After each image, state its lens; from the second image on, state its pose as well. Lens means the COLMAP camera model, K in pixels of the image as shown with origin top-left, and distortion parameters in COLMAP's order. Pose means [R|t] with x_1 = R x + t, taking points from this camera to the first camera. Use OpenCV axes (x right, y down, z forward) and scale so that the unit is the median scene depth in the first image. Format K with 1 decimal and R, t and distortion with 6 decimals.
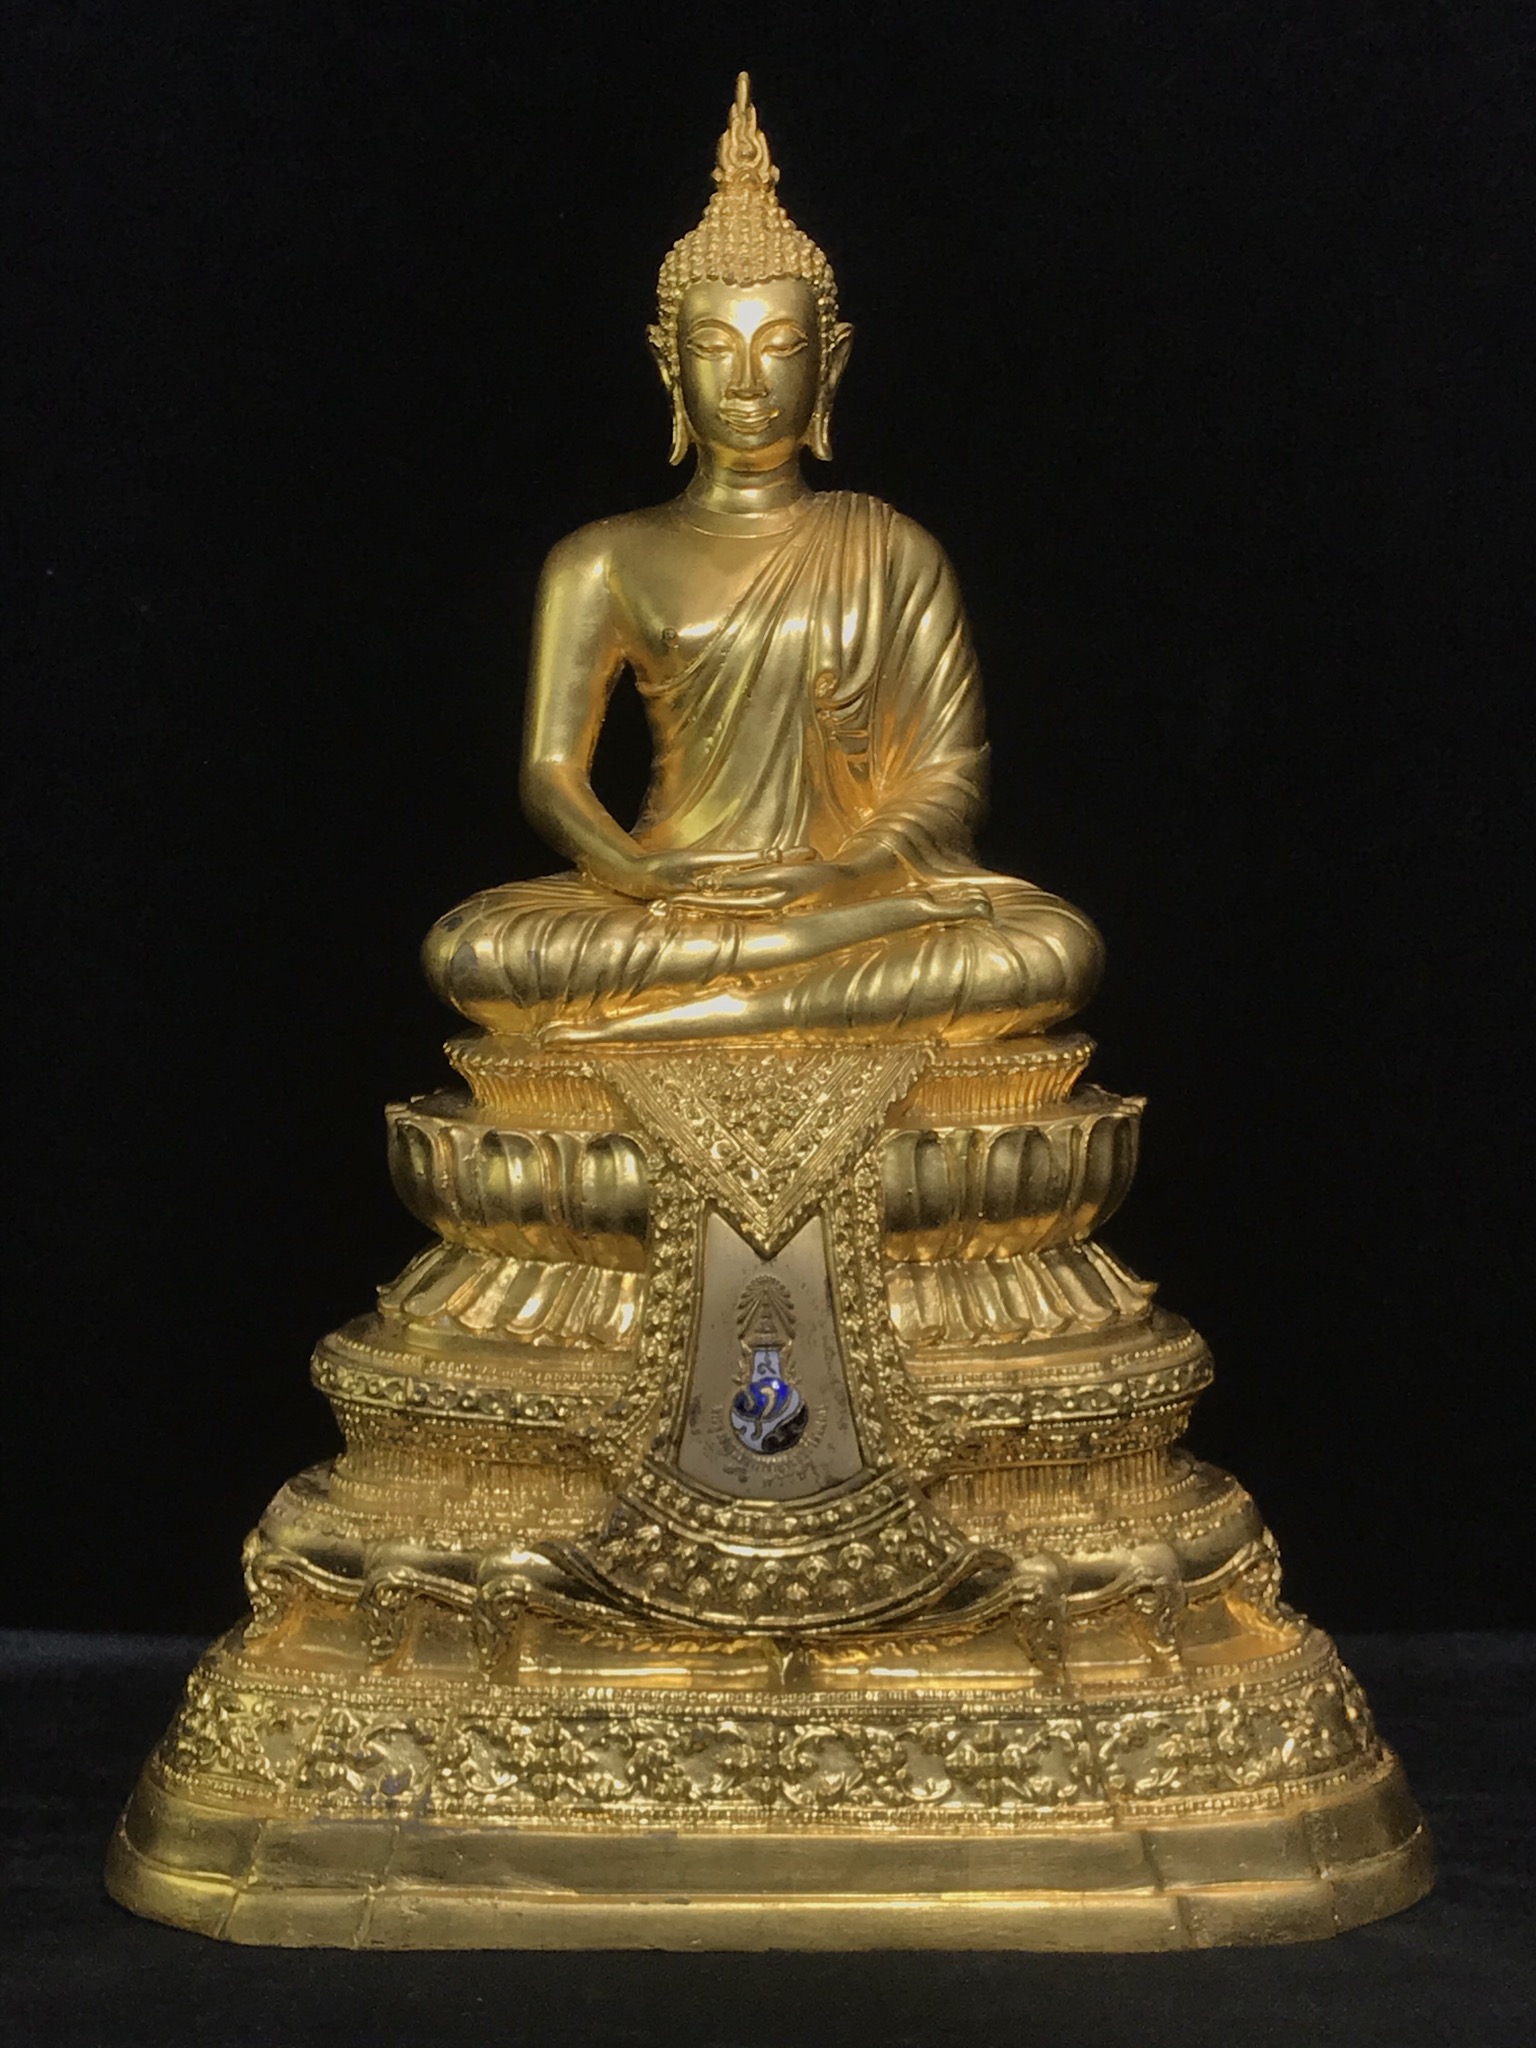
lens RADIAL K [[3379.8, 0, 772.1], [0, 3379.8, 989.3], [0, 0, 1]] dist [0.318484, -1.635645]
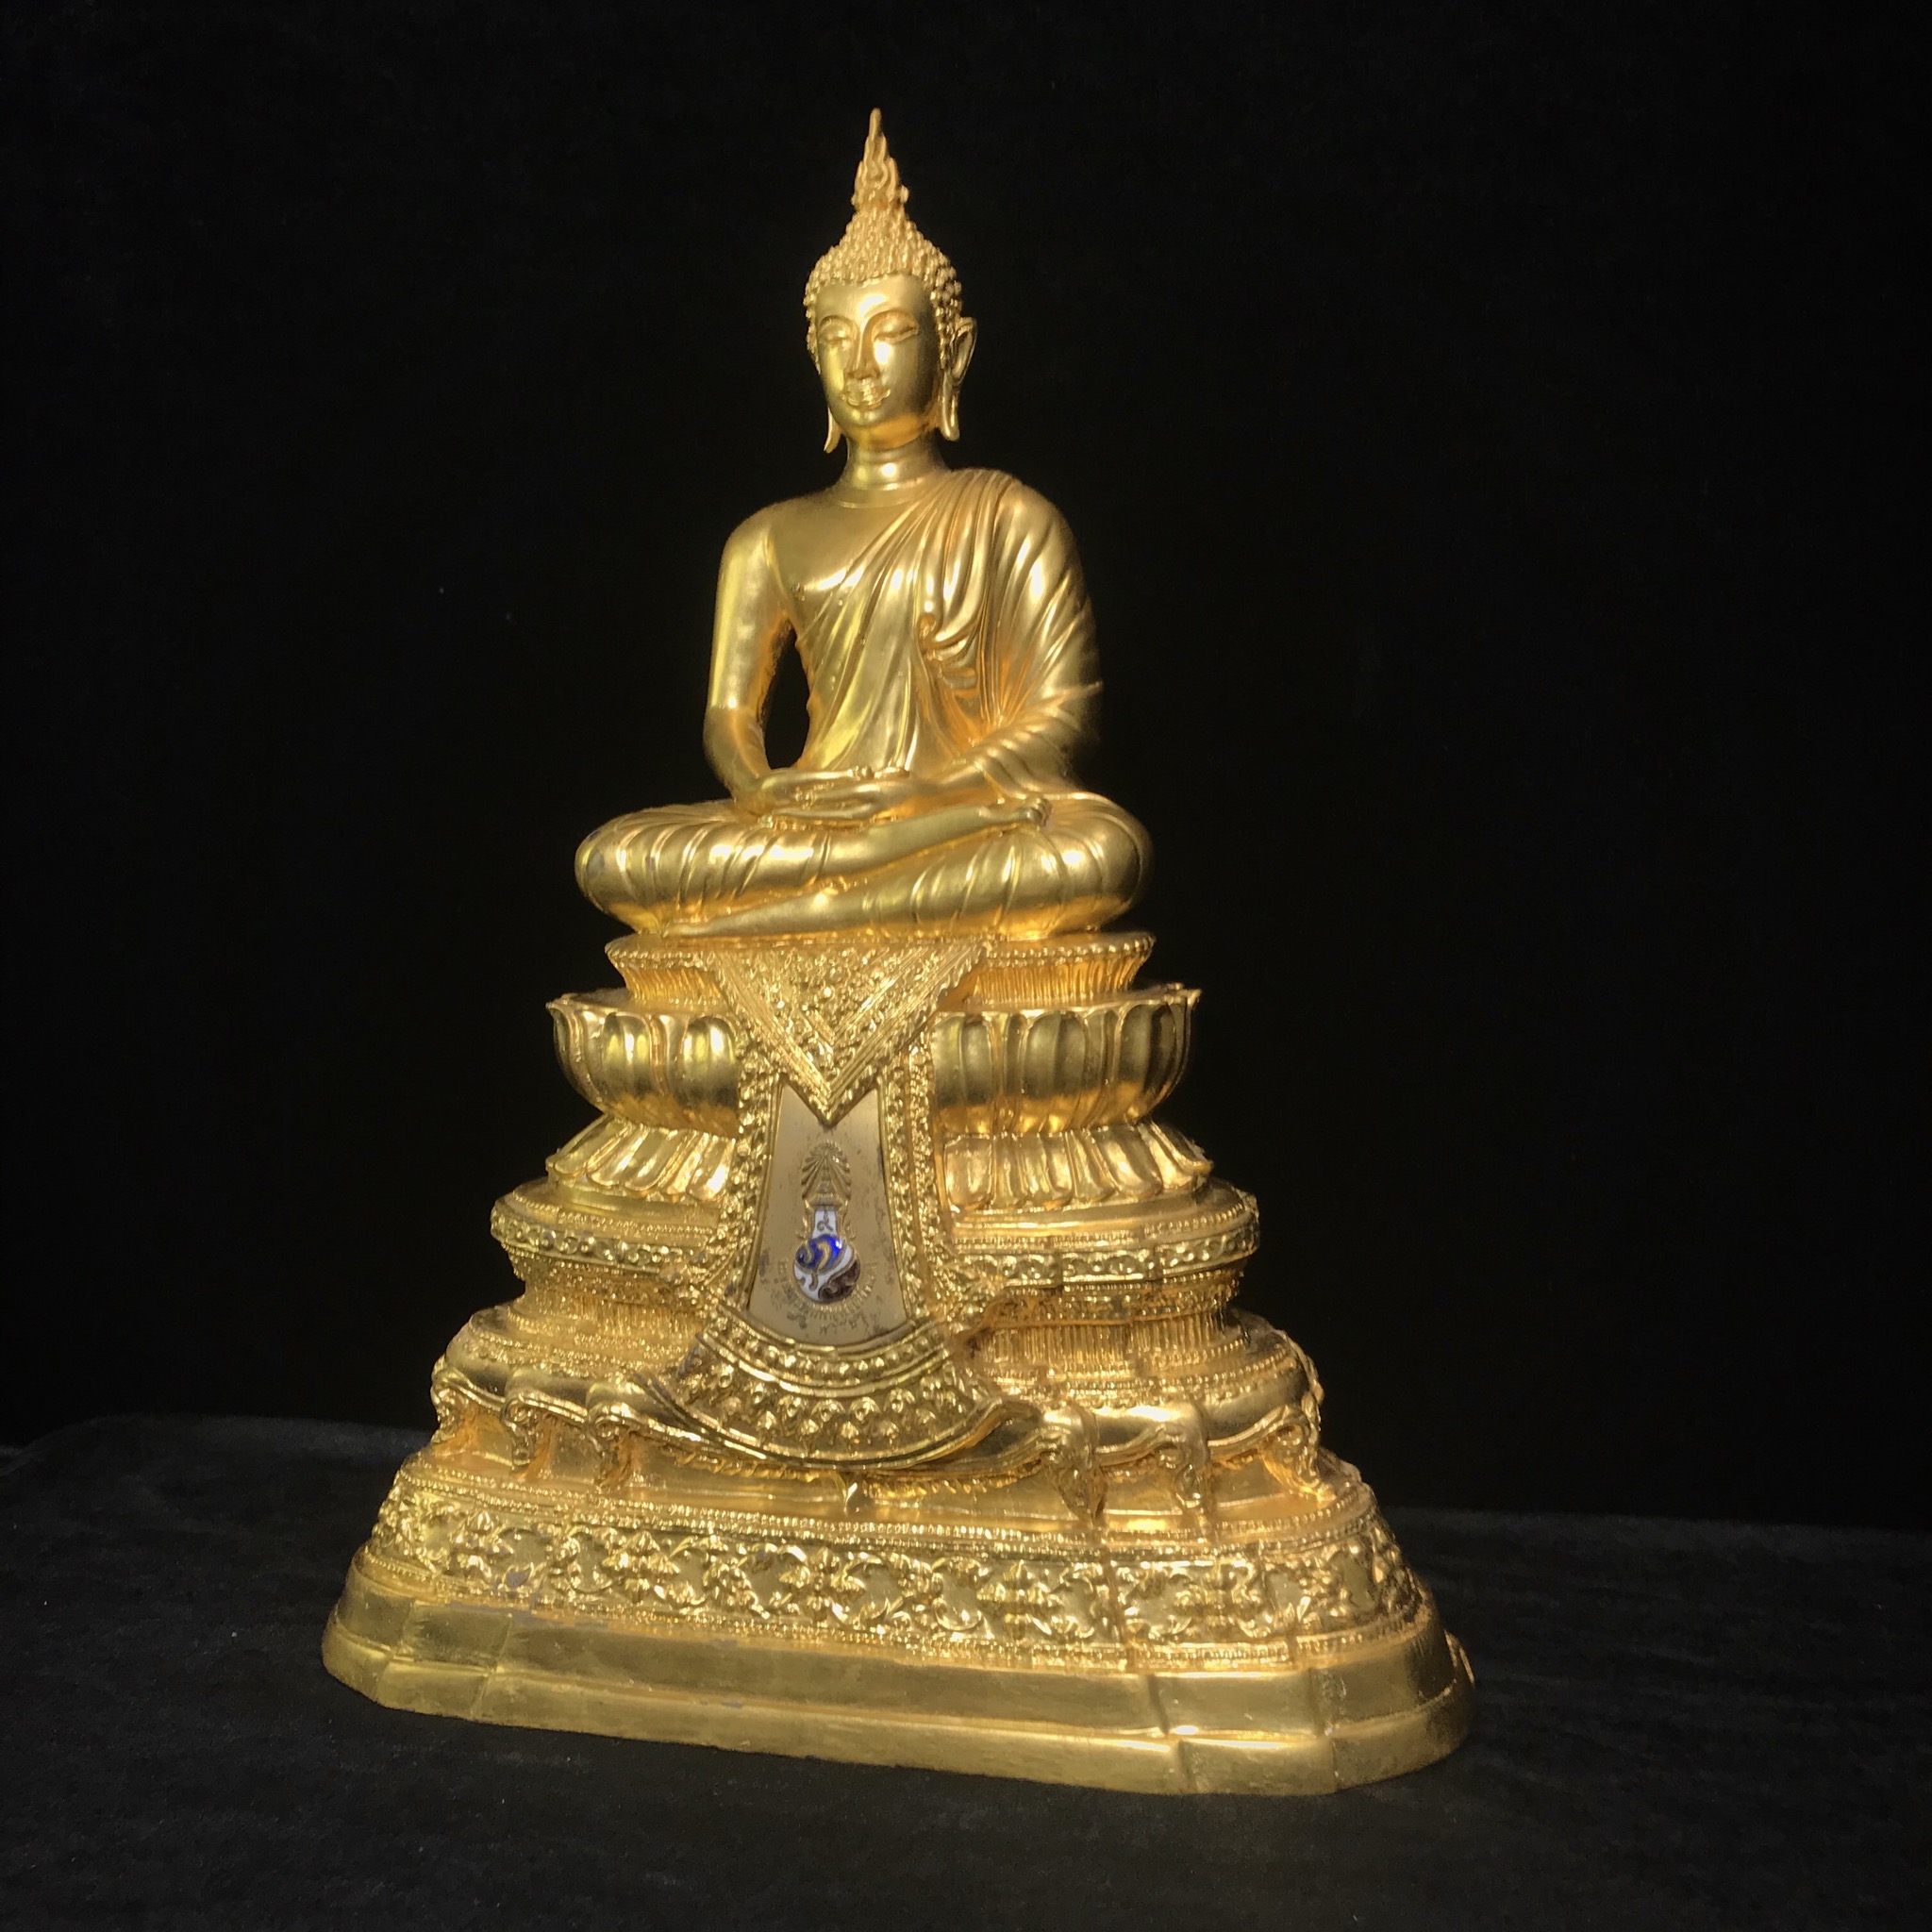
lens RADIAL K [[2120.0, 0, 974.0], [0, 2120.0, 949.4], [0, 0, 1]] dist [0.195640, -0.742555]
pose [[0.967900, 0.000204, -0.251337, 0.218044], [-0.010558, 0.999150, -0.039849, 0.048109], [0.251116, 0.041223, 0.967079, 0.331800]]
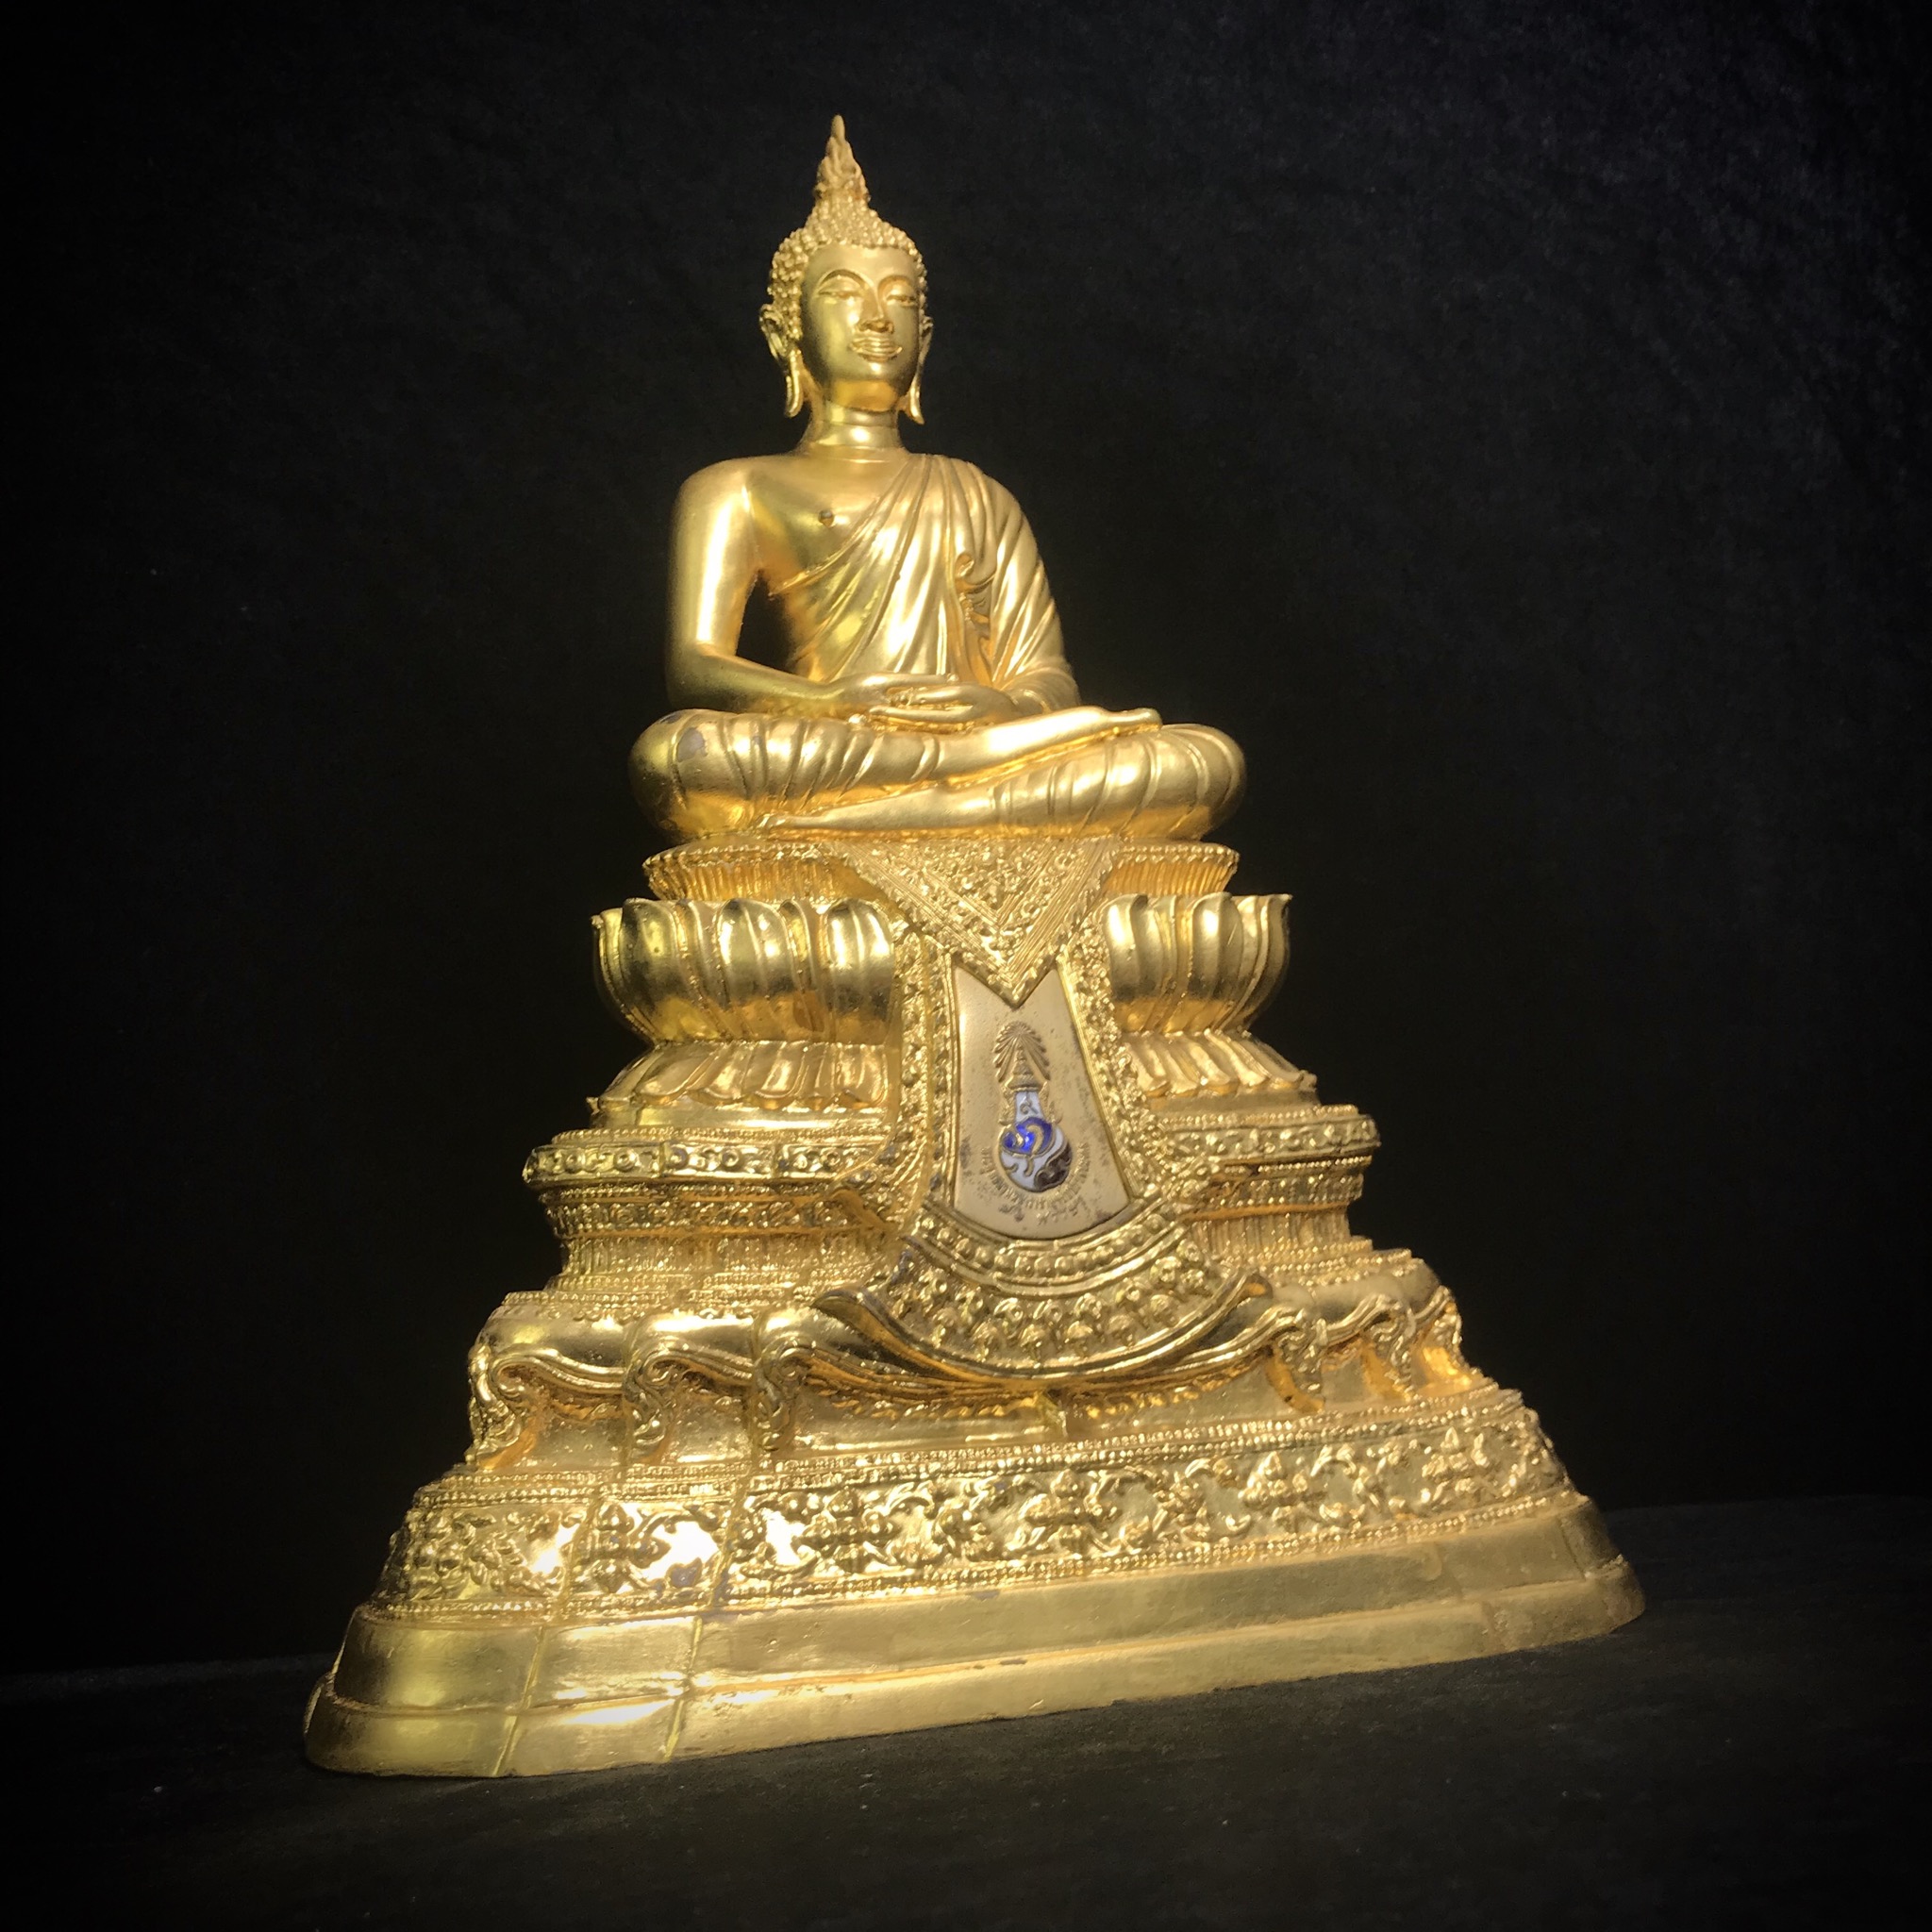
lens RADIAL K [[2152.2, 0, 965.0], [0, 2152.2, 931.7], [0, 0, 1]] dist [0.163166, -0.509176]
pose [[0.941909, 0.006135, 0.335812, -0.232307], [0.099134, 0.950211, -0.295416, 0.246314], [-0.320905, 0.311546, 0.894404, 0.412247]]
